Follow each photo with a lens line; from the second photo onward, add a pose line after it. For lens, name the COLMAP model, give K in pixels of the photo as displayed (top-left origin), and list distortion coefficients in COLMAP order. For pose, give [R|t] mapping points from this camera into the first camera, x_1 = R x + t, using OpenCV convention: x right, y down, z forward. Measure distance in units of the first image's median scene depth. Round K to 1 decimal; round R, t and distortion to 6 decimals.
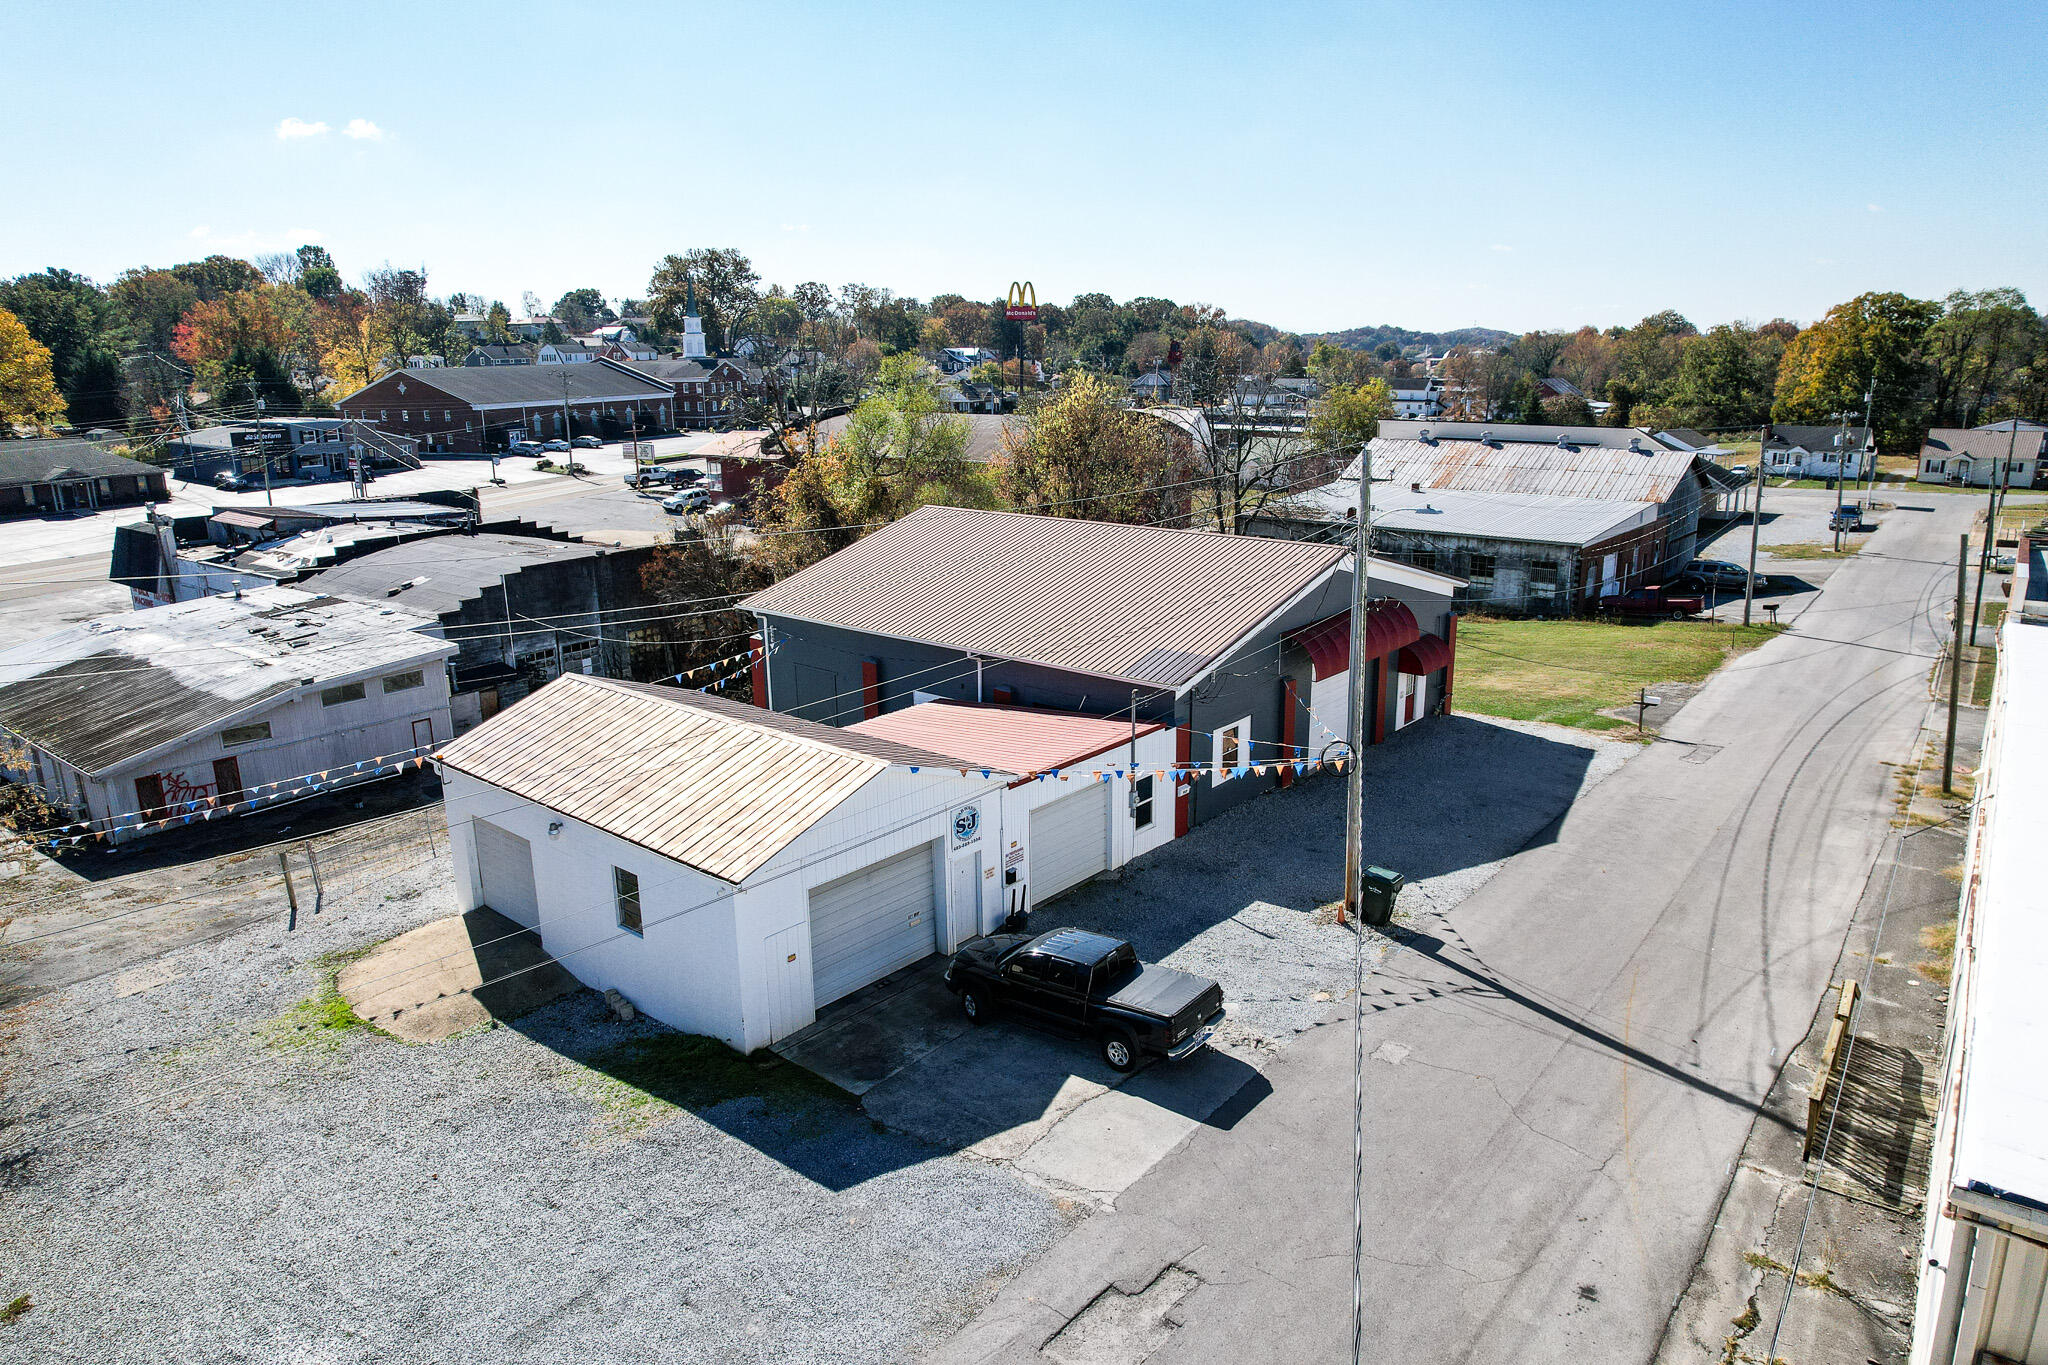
lens RADIAL K [[1311.4, 0, 1030.0], [0, 1311.4, 686.1], [0, 0, 1]] dist [-0.067480, 0.058151]
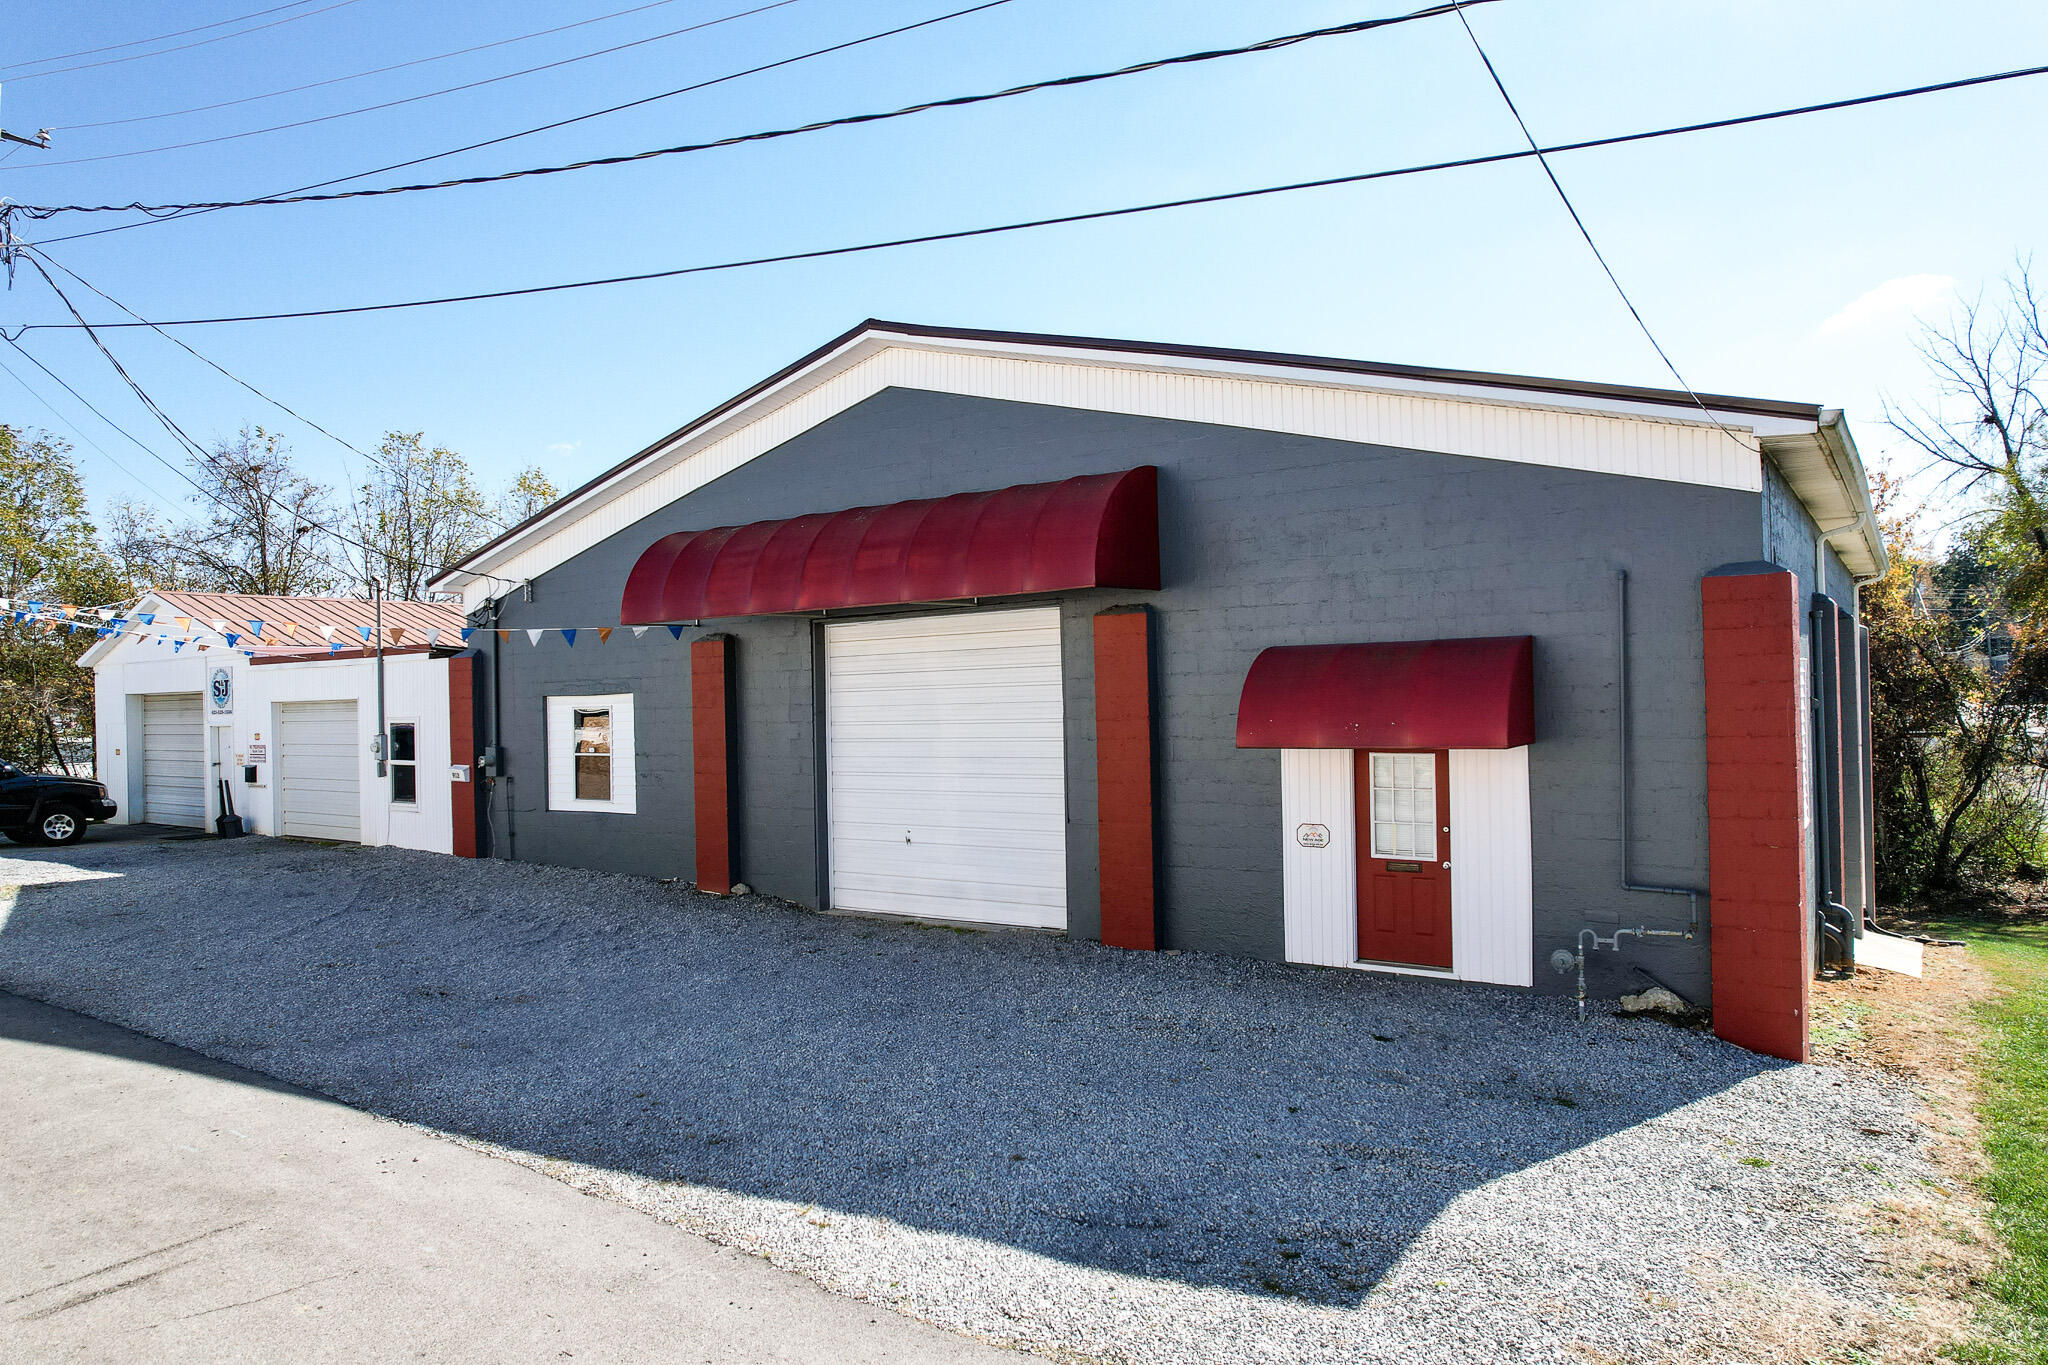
lens RADIAL K [[1311.4, 0, 1025.8], [0, 1311.4, 689.2], [0, 0, 1]] dist [-0.067480, 0.058151]
pose [[0.091678, 0.006297, -0.995769, 0.743530], [-0.228010, 0.973546, -0.014836, -0.006955], [0.969333, 0.228405, 0.090689, 1.221119]]
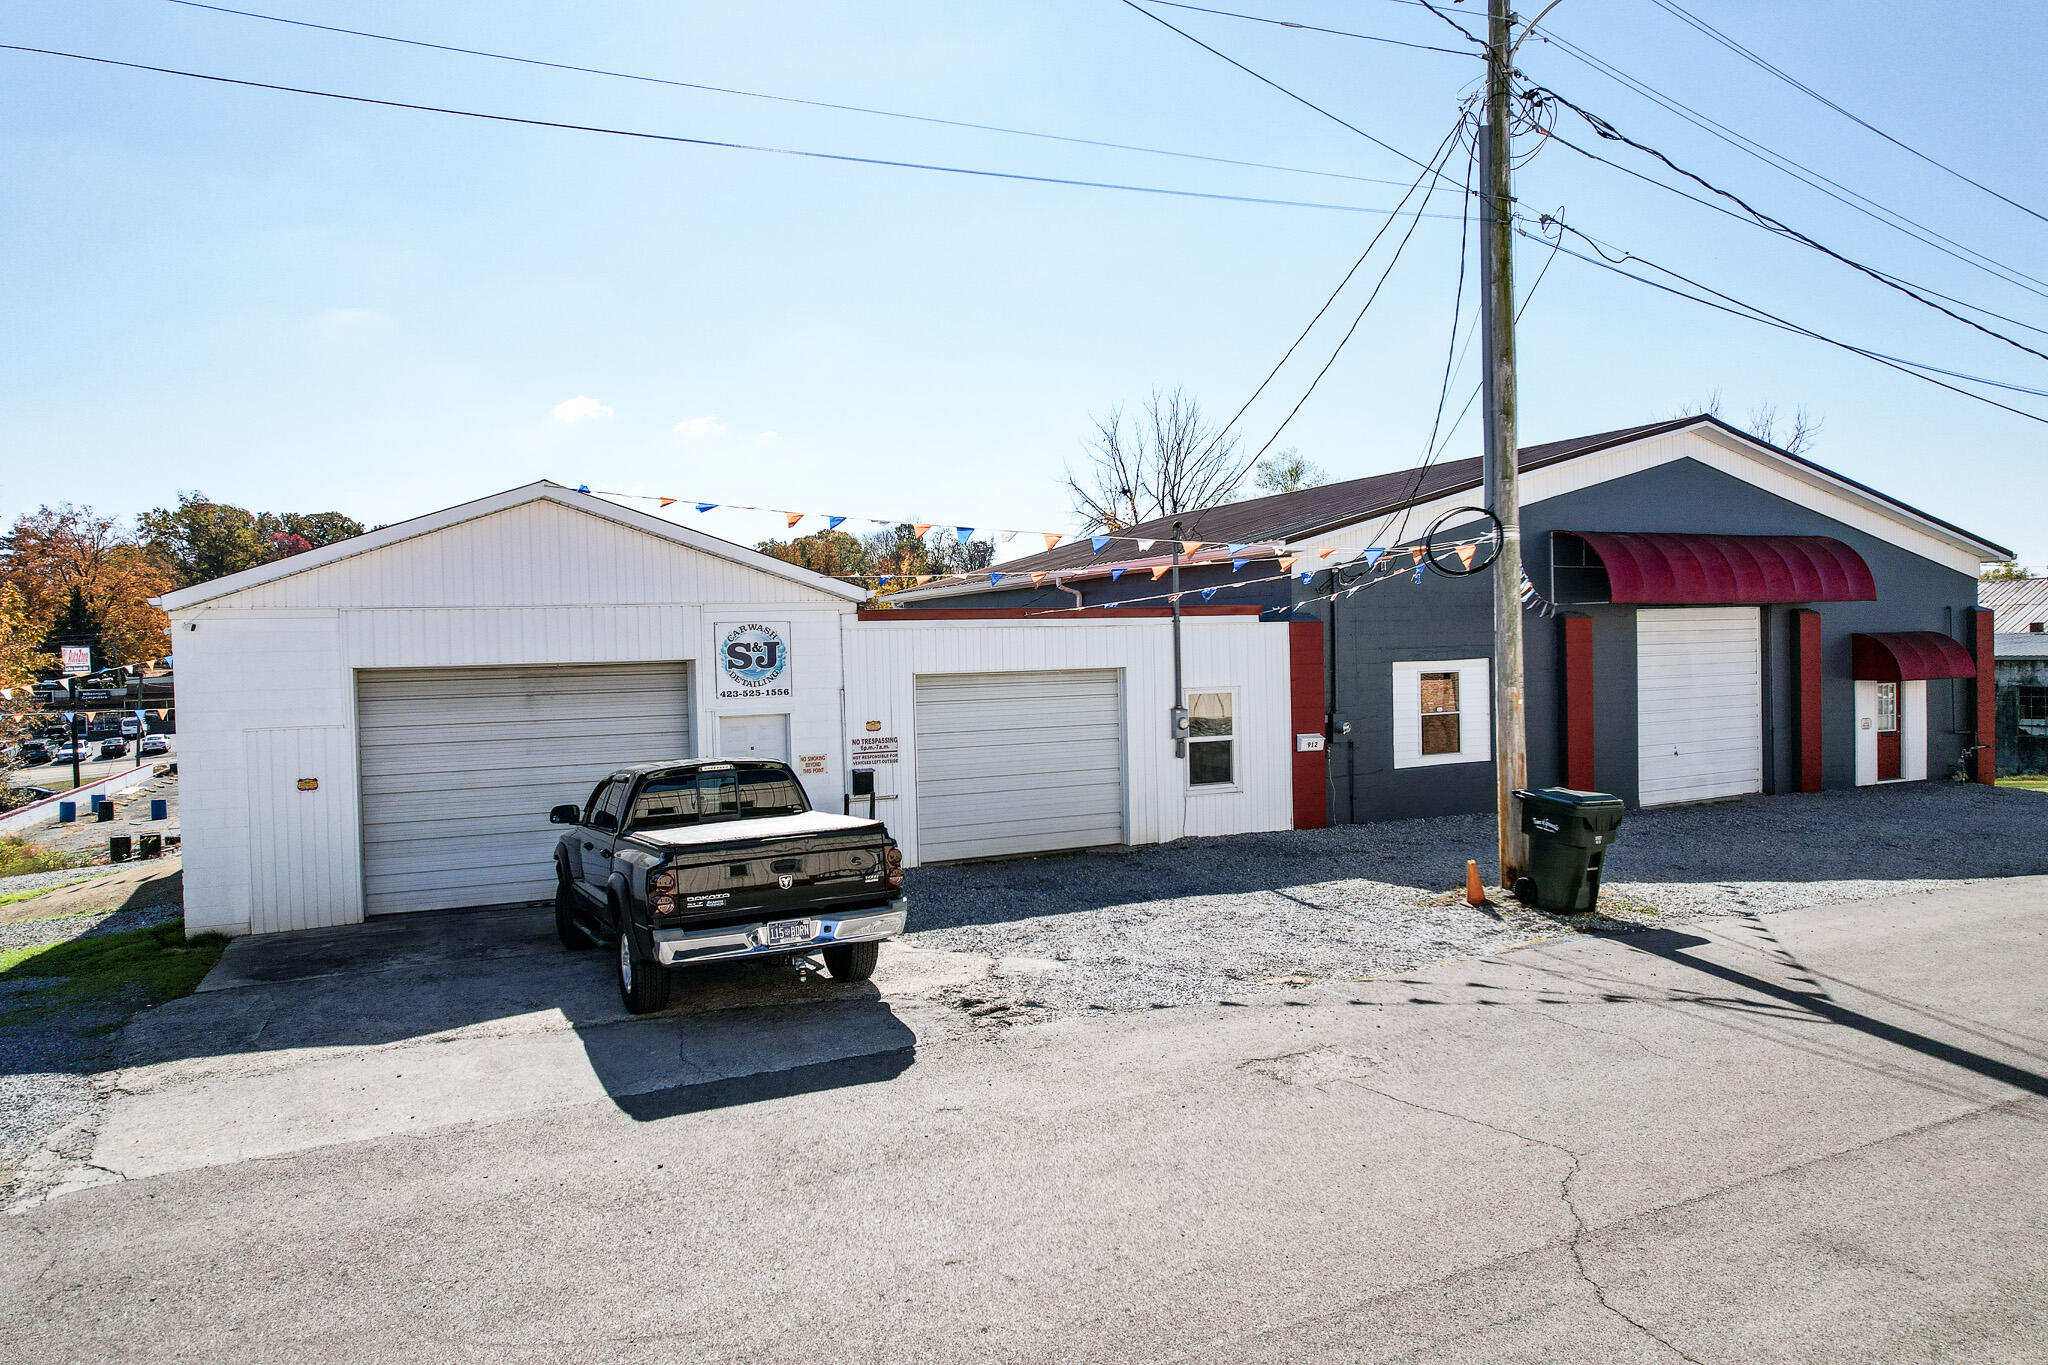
lens RADIAL K [[1311.4, 0, 1026.3], [0, 1311.4, 681.3], [0, 0, 1]] dist [-0.067480, 0.058151]
pose [[0.908279, -0.001084, -0.418363, 0.249287], [-0.091430, 0.975310, -0.201026, 0.183848], [0.408252, 0.220839, 0.885754, 0.457526]]
